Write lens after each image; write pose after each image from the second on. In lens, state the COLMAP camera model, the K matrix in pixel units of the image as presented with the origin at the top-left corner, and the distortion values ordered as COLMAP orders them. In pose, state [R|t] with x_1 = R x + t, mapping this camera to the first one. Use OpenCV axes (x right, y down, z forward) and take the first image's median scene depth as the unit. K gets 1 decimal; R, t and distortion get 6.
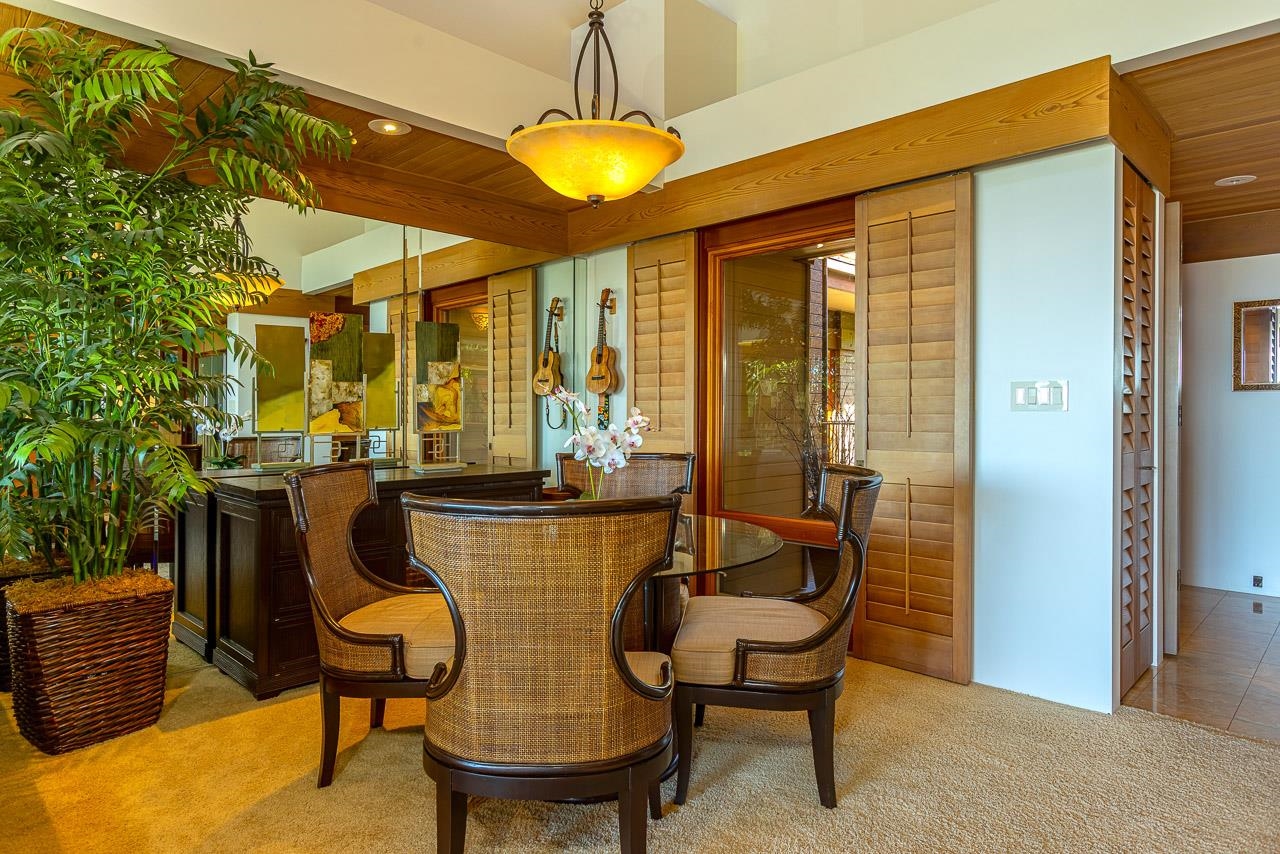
lens RADIAL K [[757.9, 0, 670.1], [0, 757.9, 419.6], [0, 0, 1]] dist [0.004928, -0.006397]
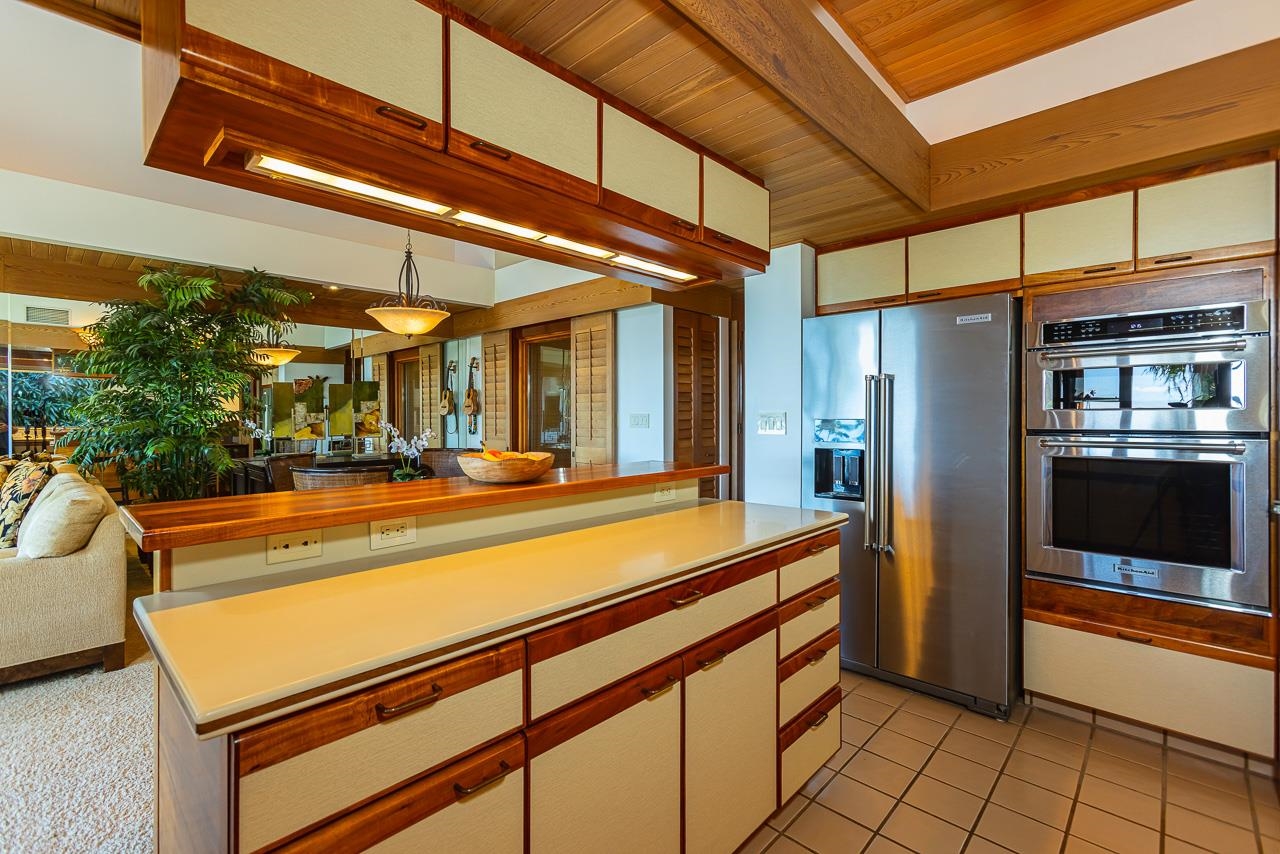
lens RADIAL K [[562.2, 0, 642.5], [0, 562.2, 421.7], [0, 0, 1]] dist [-0.006971, 0.001990]
pose [[0.999973, -0.003740, 0.006247, 0.398069], [0.003705, 0.999977, 0.005645, -0.029775], [-0.006268, -0.005622, 0.999965, -0.449123]]
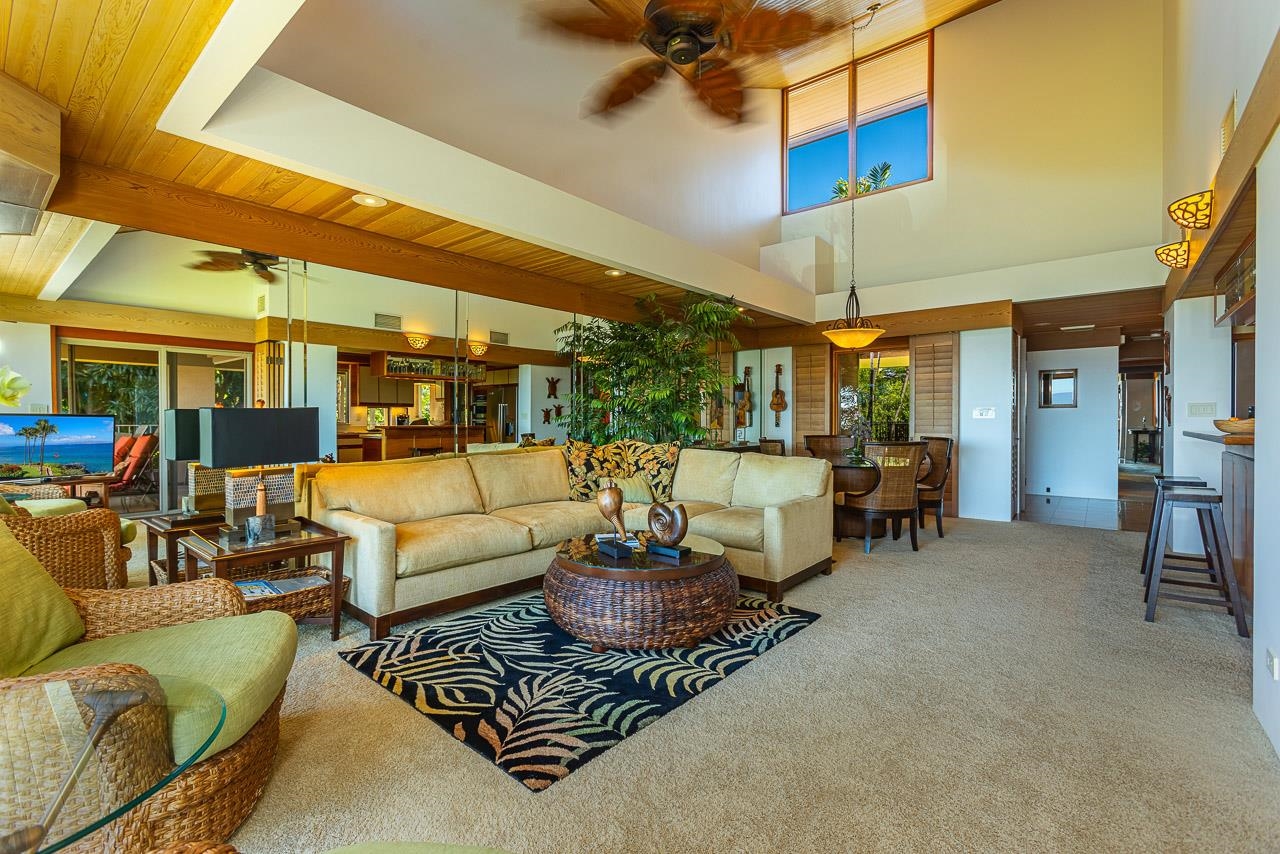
lens RADIAL K [[562.2, 0, 653.3], [0, 562.2, 423.7], [0, 0, 1]] dist [-0.006971, 0.001990]
pose [[0.996584, -0.011535, 0.081775, -0.751773], [0.011623, 0.999932, -0.000595, -0.000600], [-0.081763, 0.001543, 0.996651, -0.807961]]
